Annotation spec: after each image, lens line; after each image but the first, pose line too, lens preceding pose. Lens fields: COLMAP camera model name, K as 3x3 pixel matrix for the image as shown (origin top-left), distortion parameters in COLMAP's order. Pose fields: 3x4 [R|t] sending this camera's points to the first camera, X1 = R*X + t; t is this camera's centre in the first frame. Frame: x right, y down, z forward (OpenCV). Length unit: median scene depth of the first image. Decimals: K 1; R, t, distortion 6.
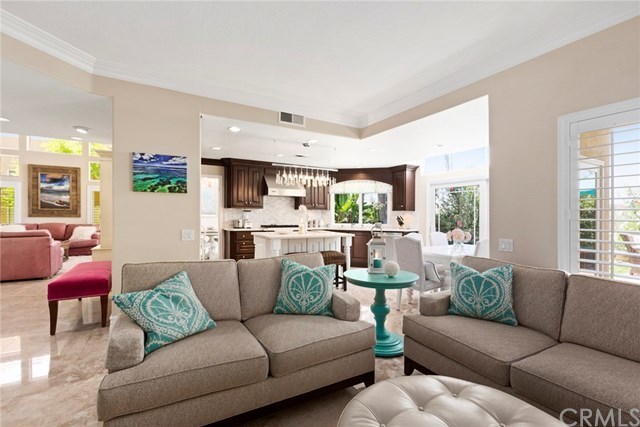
lens RADIAL K [[289.7, 0, 320.0], [0, 289.7, 213.5], [0, 0, 1]] dist [0.001680, -0.000149]
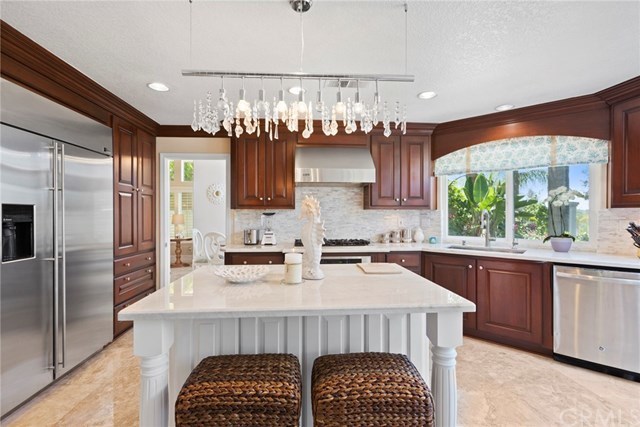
lens RADIAL K [[289.7, 0, 320.0], [0, 289.7, 213.5], [0, 0, 1]] dist [0.001680, -0.000149]
pose [[0.901857, -0.011935, -0.431870, 0.072035], [0.011766, 0.999926, -0.003064, -0.005676], [0.431874, -0.002318, 0.901931, 0.491096]]
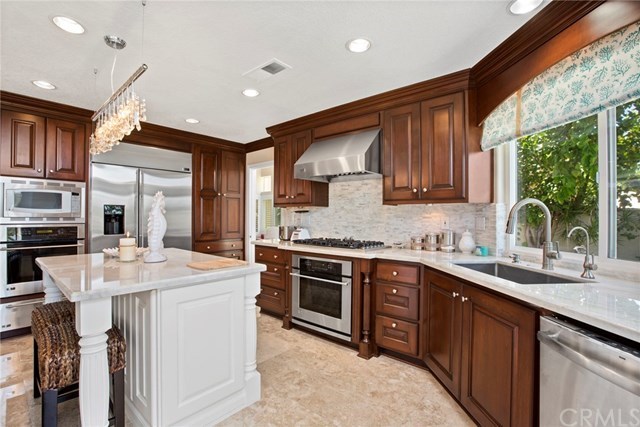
lens RADIAL K [[300.6, 0, 320.0], [0, 300.6, 213.5], [0, 0, 1]] dist [-0.000945, -0.000132]
pose [[0.326369, -0.021092, -0.945007, 0.298024], [0.001786, 0.999763, -0.021697, 0.007539], [0.945241, 0.005394, 0.326329, 0.763607]]
